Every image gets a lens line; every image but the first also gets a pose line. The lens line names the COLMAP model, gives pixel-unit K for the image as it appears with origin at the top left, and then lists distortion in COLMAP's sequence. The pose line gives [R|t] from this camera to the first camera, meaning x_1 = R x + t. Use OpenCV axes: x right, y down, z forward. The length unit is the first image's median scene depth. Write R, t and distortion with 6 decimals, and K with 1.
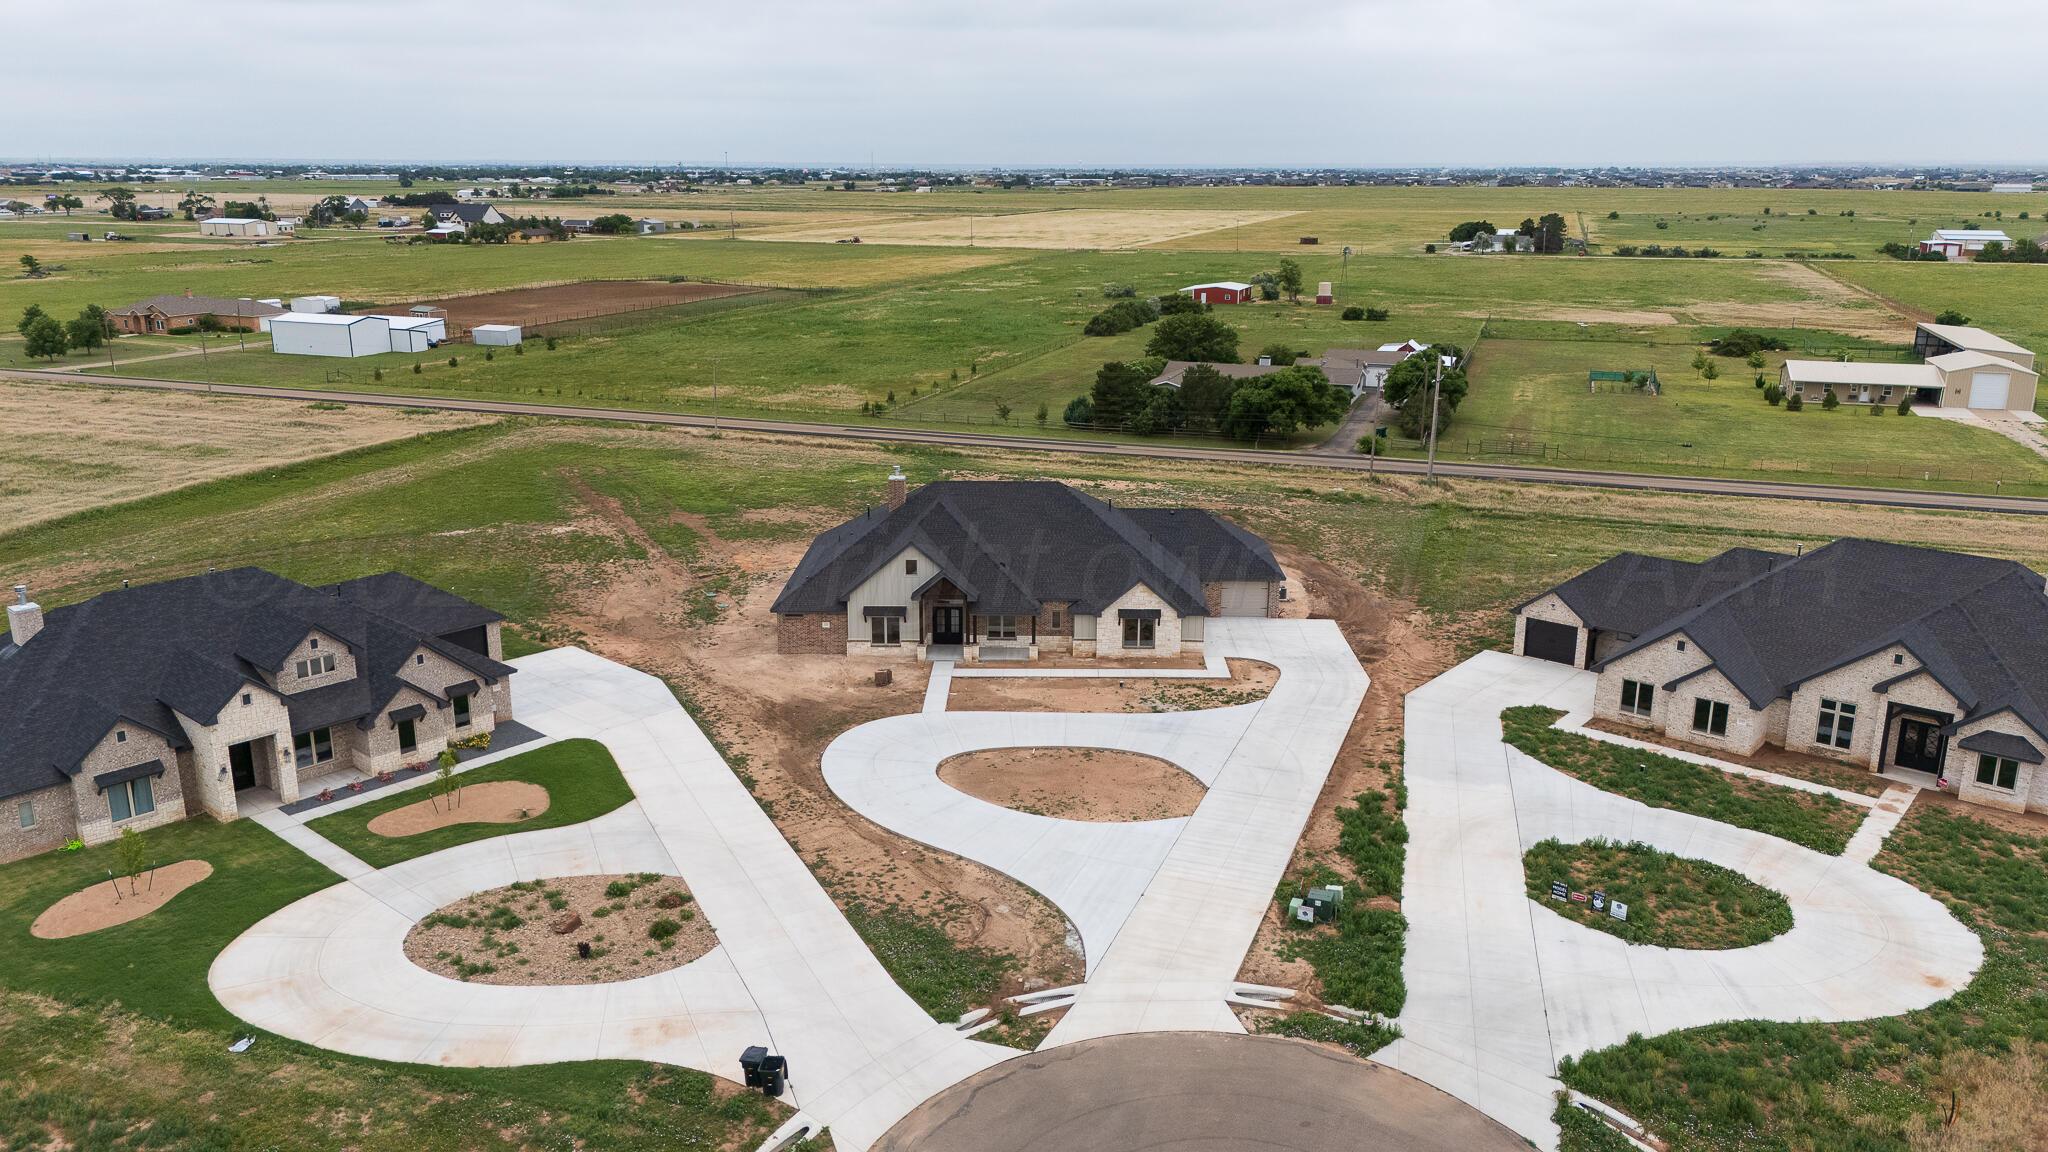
lens RADIAL K [[1517.3, 0, 1024.0], [0, 1517.3, 576.0], [0, 0, 1]] dist [0.080097, -0.096356]
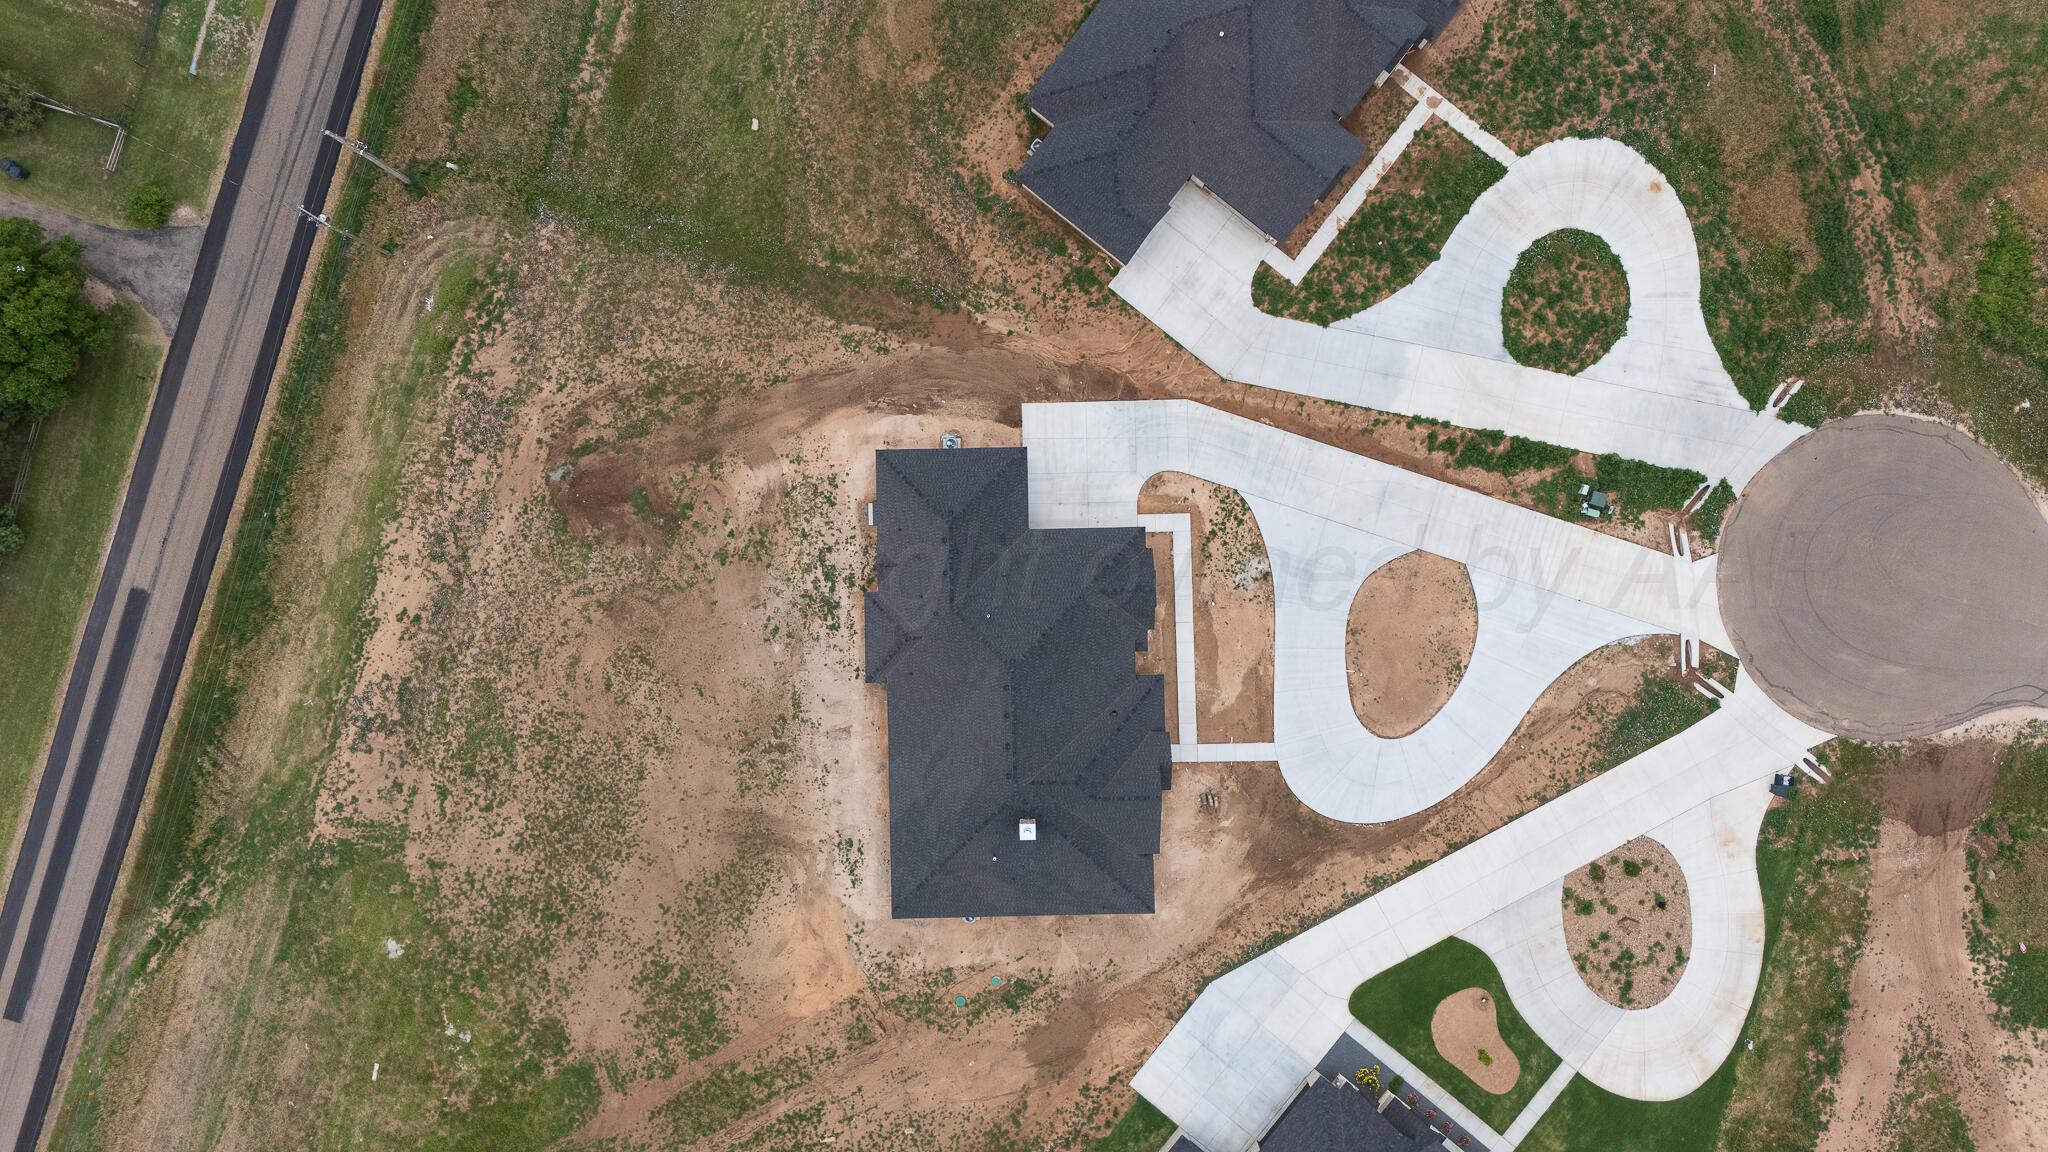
lens RADIAL K [[1517.3, 0, 1024.0], [0, 1517.3, 576.0], [0, 0, 1]] dist [0.080097, -0.096356]
pose [[-0.039933, -0.999099, -0.014373, 0.102990], [0.262430, -0.024367, 0.964643, -1.069913], [-0.964124, 0.034750, 0.263166, 0.763941]]
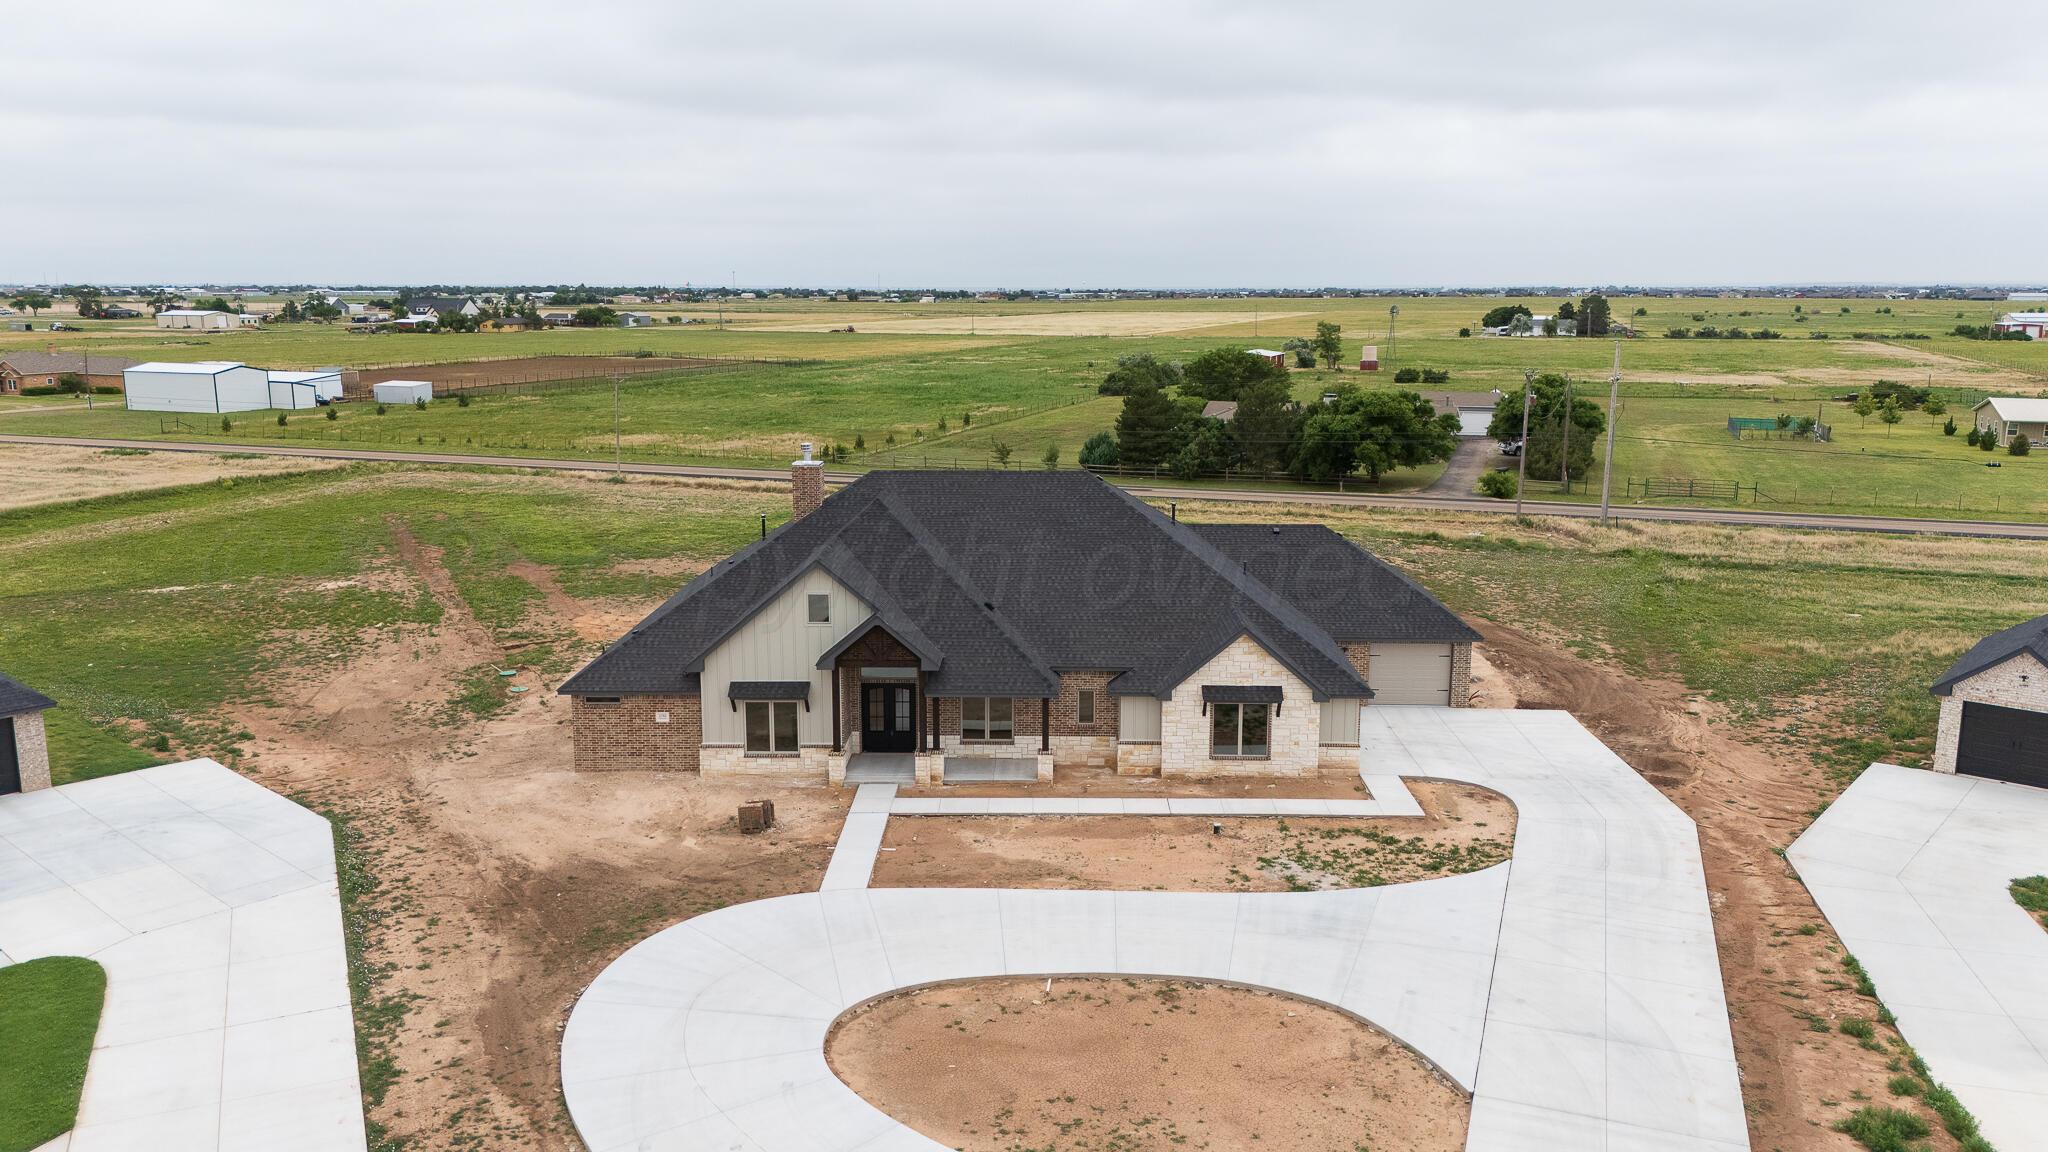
lens RADIAL K [[1517.3, 0, 1024.0], [0, 1517.3, 576.0], [0, 0, 1]] dist [0.080097, -0.096356]
pose [[0.999992, -0.002227, -0.003294, 0.000646], [0.001970, 0.997087, -0.076252, 0.023159], [0.003454, 0.076244, 0.997083, 0.443643]]
